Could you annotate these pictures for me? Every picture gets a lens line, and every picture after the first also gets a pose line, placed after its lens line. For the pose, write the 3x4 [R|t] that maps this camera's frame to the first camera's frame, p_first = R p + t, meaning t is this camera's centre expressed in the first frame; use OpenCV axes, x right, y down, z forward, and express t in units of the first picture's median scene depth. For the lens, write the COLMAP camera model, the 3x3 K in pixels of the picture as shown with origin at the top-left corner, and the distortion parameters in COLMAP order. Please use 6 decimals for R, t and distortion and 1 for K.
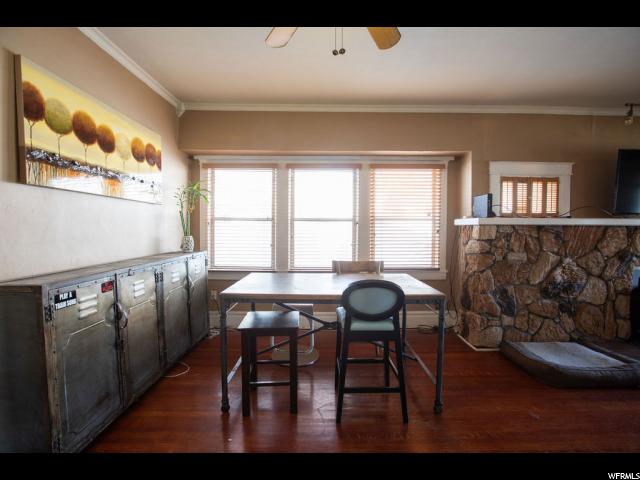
lens RADIAL K [[287.8, 0, 320.0], [0, 287.8, 240.0], [0, 0, 1]] dist [-0.001333, -0.000083]
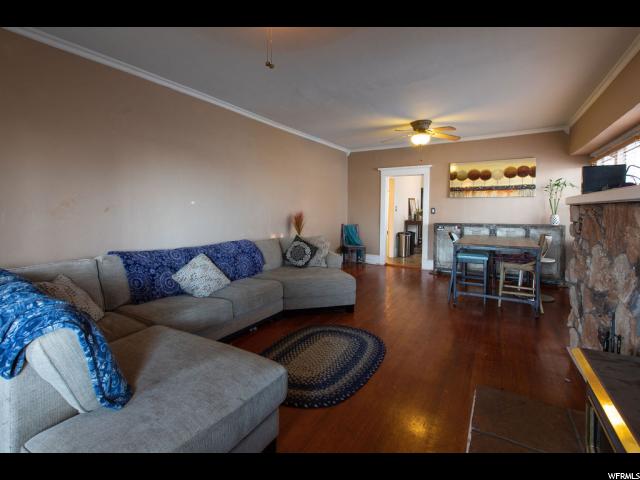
lens RADIAL K [[287.8, 0, 320.0], [0, 287.8, 240.0], [0, 0, 1]] dist [-0.001333, -0.000083]
pose [[-0.524277, 0.077099, -0.848050, 2.309625], [-0.047284, 0.991721, 0.119392, -0.016229], [0.850234, 0.102694, -0.516291, 1.175653]]
